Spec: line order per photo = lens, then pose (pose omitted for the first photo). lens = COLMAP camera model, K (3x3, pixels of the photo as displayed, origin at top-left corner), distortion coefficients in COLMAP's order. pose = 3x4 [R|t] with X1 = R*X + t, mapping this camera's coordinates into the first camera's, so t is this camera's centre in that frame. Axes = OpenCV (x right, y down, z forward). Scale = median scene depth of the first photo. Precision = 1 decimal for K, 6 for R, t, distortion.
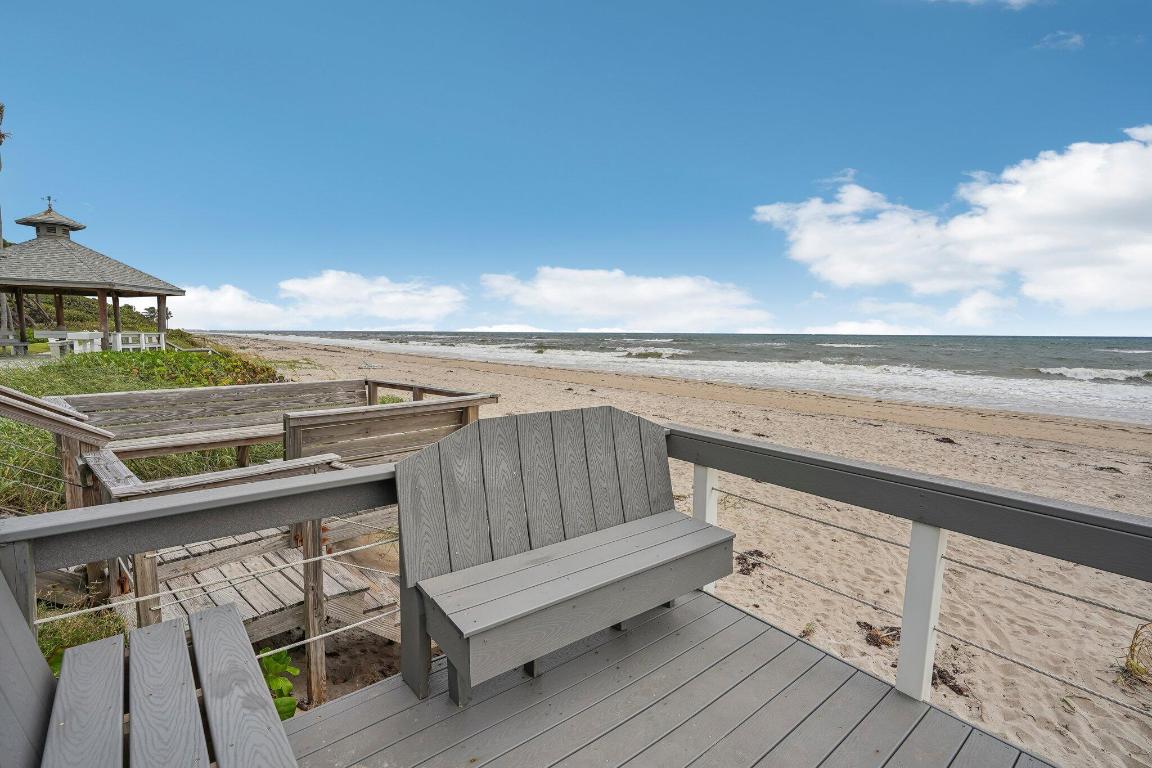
lens RADIAL K [[537.3, 0, 578.1], [0, 537.3, 385.9], [0, 0, 1]] dist [-0.004776, 0.004262]
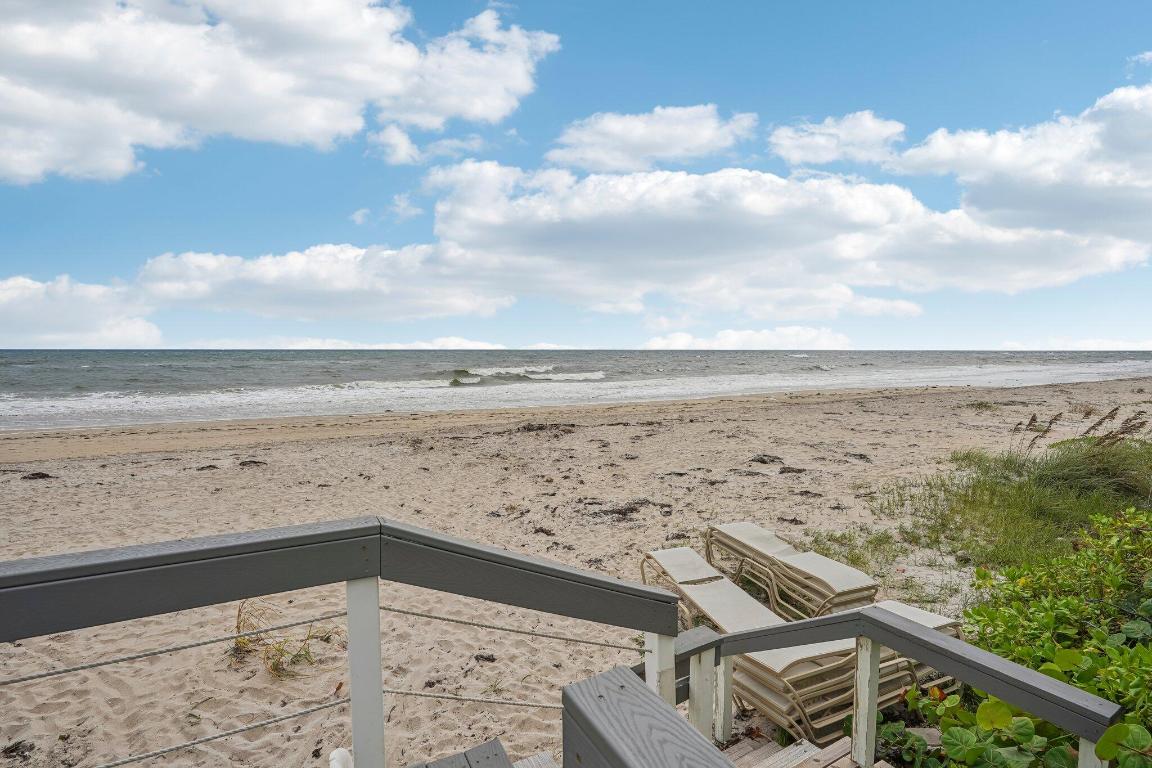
lens RADIAL K [[537.3, 0, 578.1], [0, 537.3, 385.9], [0, 0, 1]] dist [-0.004776, 0.004262]
pose [[0.176860, -0.075512, 0.981335, 0.079976], [0.099586, 0.993309, 0.058485, -0.007414], [-0.979185, 0.087384, 0.183196, 0.046165]]
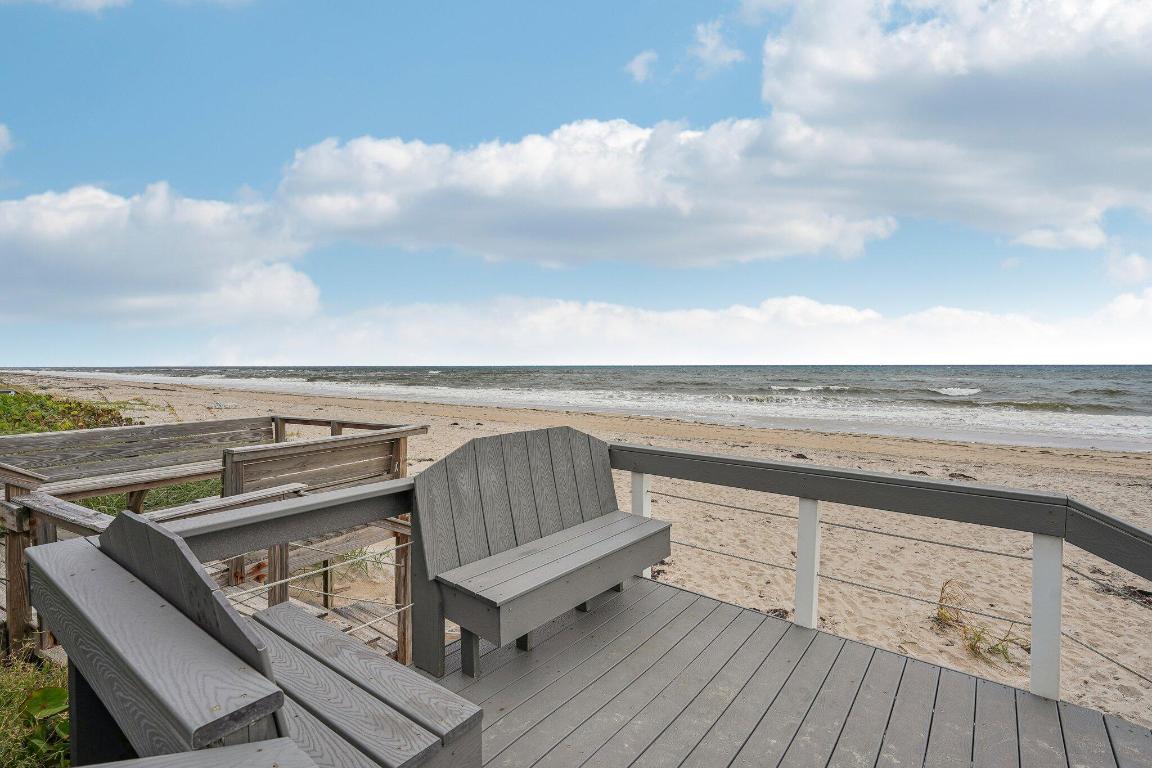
lens RADIAL K [[546.4, 0, 576.0], [0, 546.4, 384.0], [0, 0, 1]] dist [-0.002710, 0.000328]
pose [[0.974866, -0.017116, 0.222135, -0.108298], [0.031419, 0.997642, -0.061017, 0.010288], [-0.220566, 0.066463, 0.973105, -0.117297]]
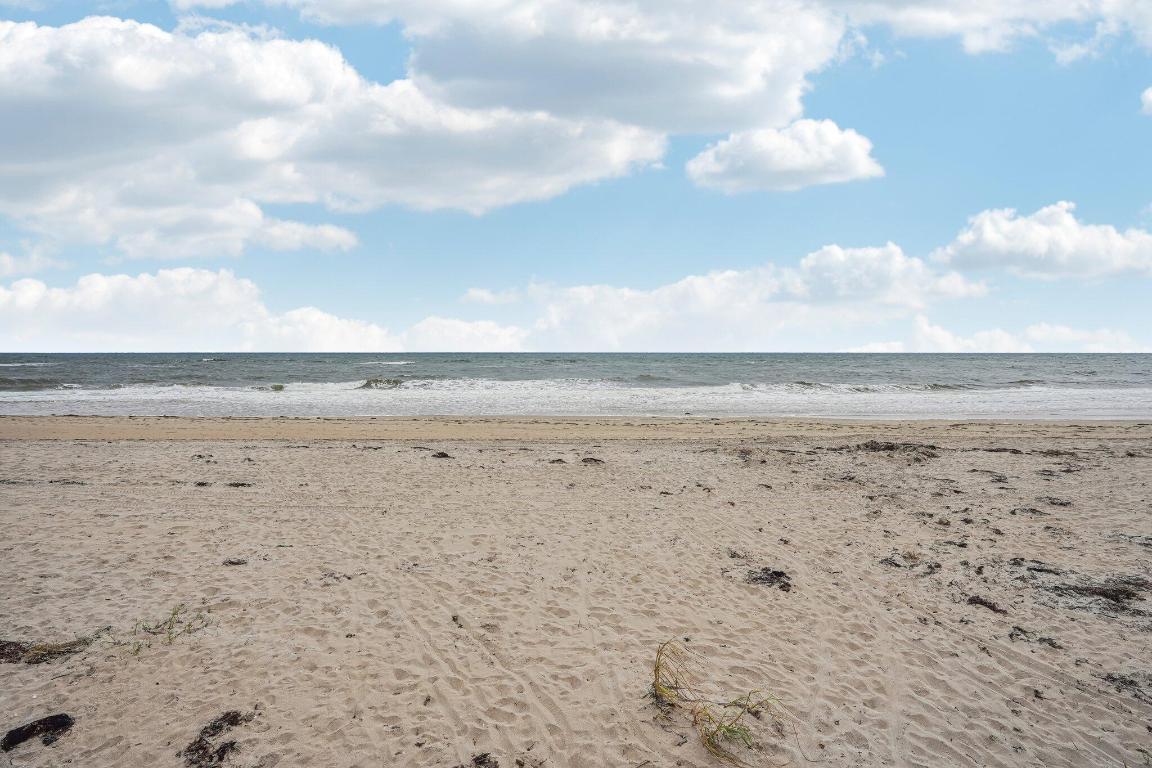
lens RADIAL K [[537.3, 0, 578.1], [0, 537.3, 385.9], [0, 0, 1]] dist [-0.004776, 0.004262]
pose [[0.631822, -0.056872, 0.773025, 0.185463], [0.083234, 0.996516, 0.005284, -0.039776], [-0.770632, 0.061003, 0.634354, 0.398627]]
